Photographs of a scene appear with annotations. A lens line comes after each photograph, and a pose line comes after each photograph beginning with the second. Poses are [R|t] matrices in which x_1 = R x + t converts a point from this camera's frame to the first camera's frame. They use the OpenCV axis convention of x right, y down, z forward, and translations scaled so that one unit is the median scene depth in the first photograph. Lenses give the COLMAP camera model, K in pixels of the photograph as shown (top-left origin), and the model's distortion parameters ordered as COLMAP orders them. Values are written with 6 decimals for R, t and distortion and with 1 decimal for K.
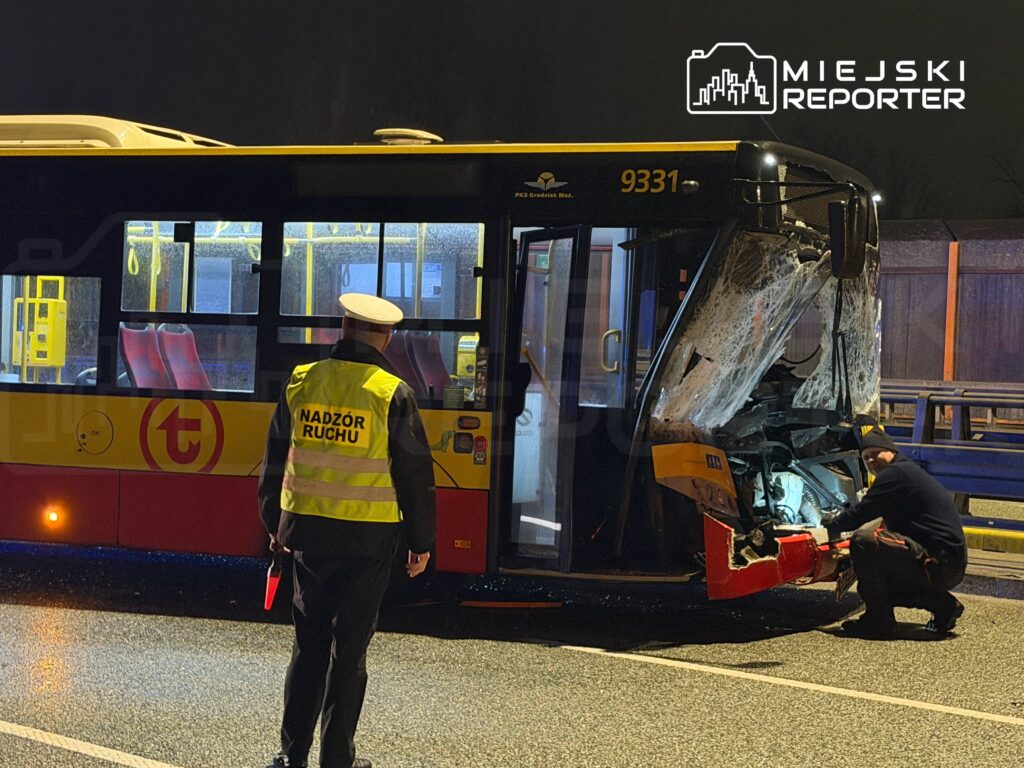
lens RADIAL K [[2243.2, 0, 510.6], [0, 2243.2, 390.4], [0, 0, 1]] dist [0.196575, 0.000000]
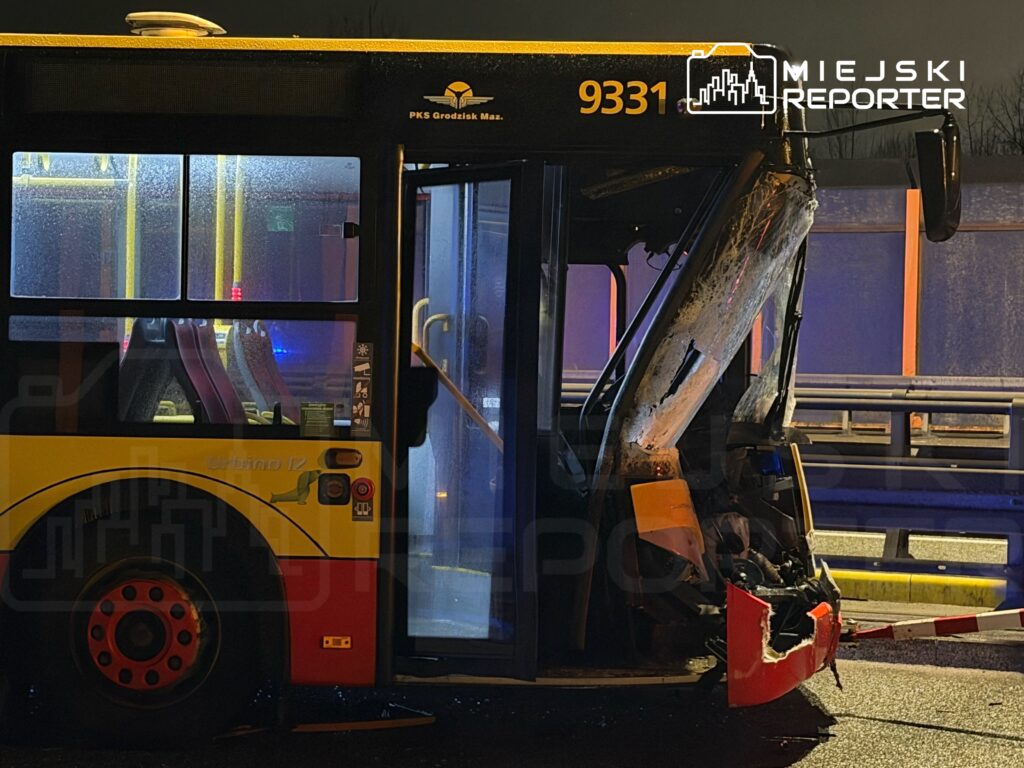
lens RADIAL K [[2612.6, 0, 506.8], [0, 2612.6, 378.2], [0, 0, 1]] dist [0.201558, 0.000000]
pose [[0.934376, -0.019741, 0.355742, -0.247751], [0.018235, 0.999805, 0.007586, -0.014221], [-0.355822, -0.000601, 0.934554, 0.262228]]
